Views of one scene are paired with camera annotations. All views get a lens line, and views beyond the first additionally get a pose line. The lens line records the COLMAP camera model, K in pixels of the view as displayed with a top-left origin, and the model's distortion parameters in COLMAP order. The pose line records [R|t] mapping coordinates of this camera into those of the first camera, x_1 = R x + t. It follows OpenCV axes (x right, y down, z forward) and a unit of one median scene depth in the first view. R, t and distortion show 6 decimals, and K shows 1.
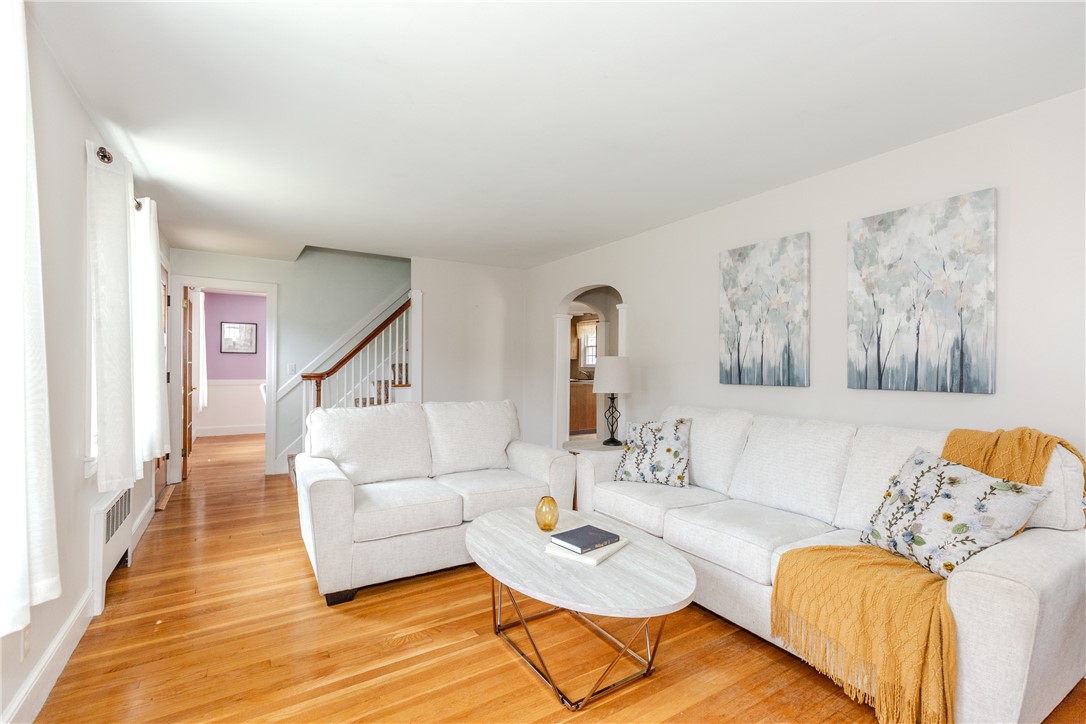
lens RADIAL K [[483.5, 0, 534.7], [0, 483.5, 362.8], [0, 0, 1]] dist [0.014766, 0.000088]
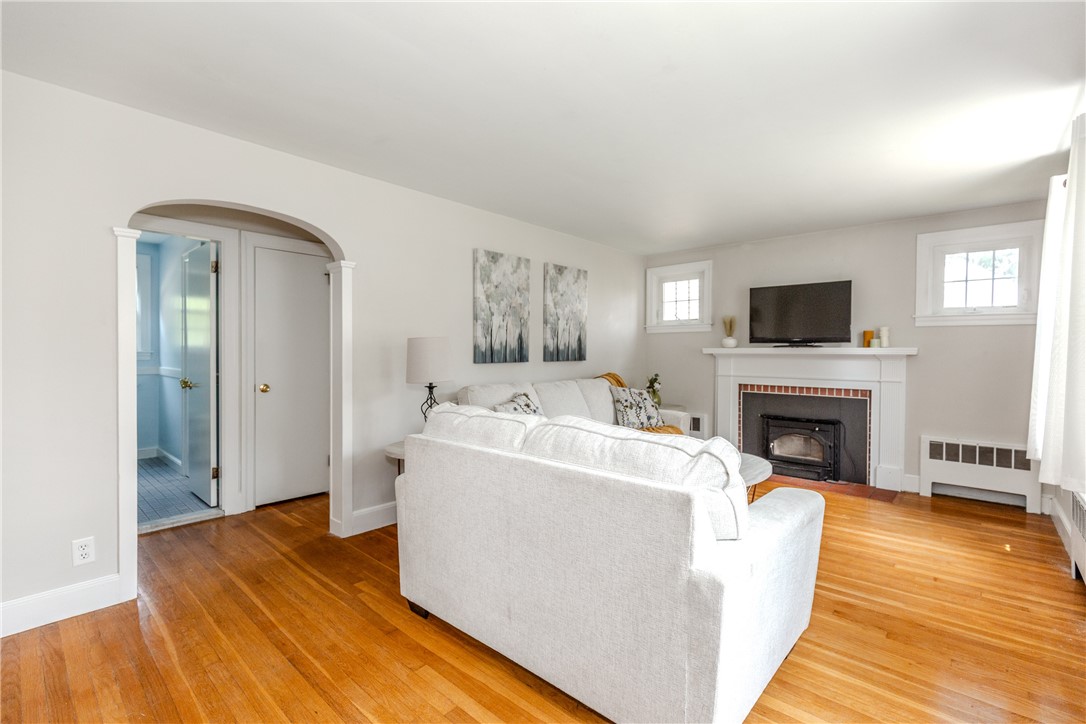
lens RADIAL K [[483.5, 0, 538.6], [0, 483.5, 364.4], [0, 0, 1]] dist [0.014766, 0.000088]
pose [[-0.285106, -0.028938, 0.958059, -0.744059], [-0.005740, 0.999578, 0.028484, 0.010014], [-0.958479, 0.002622, -0.285152, 1.196846]]
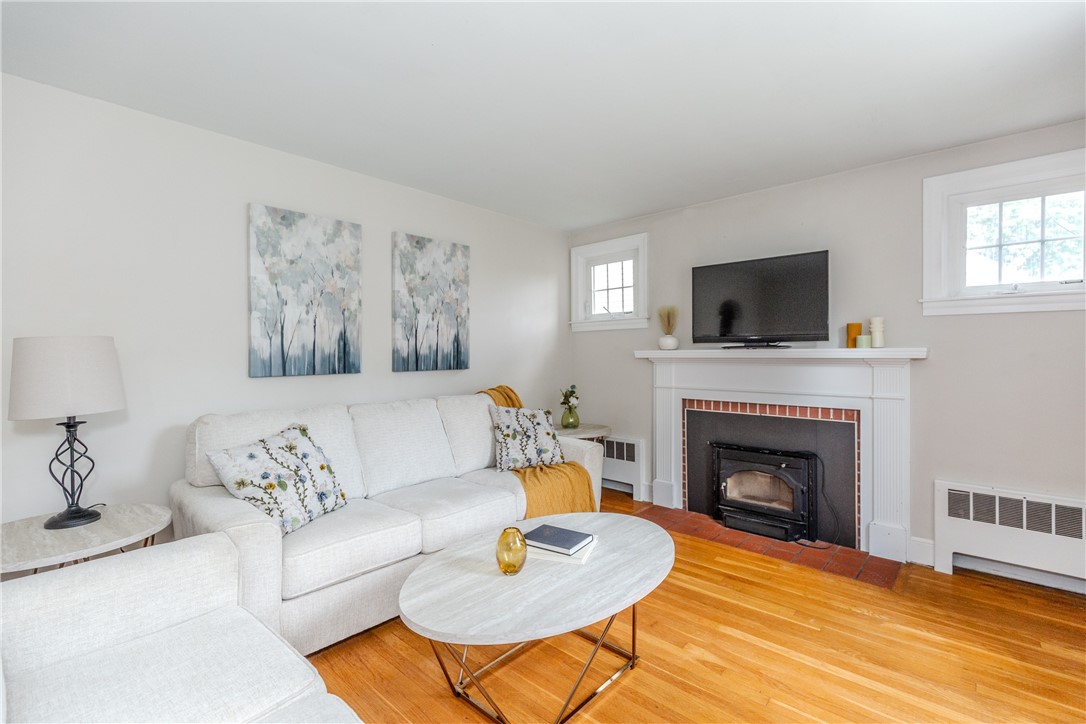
lens RADIAL K [[483.5, 0, 540.0], [0, 483.5, 360.3], [0, 0, 1]] dist [0.014766, 0.000088]
pose [[-0.271588, -0.014444, 0.962305, -0.604644], [0.002724, 0.999872, 0.015777, 0.007193], [-0.962410, 0.006906, -0.271514, 0.998617]]
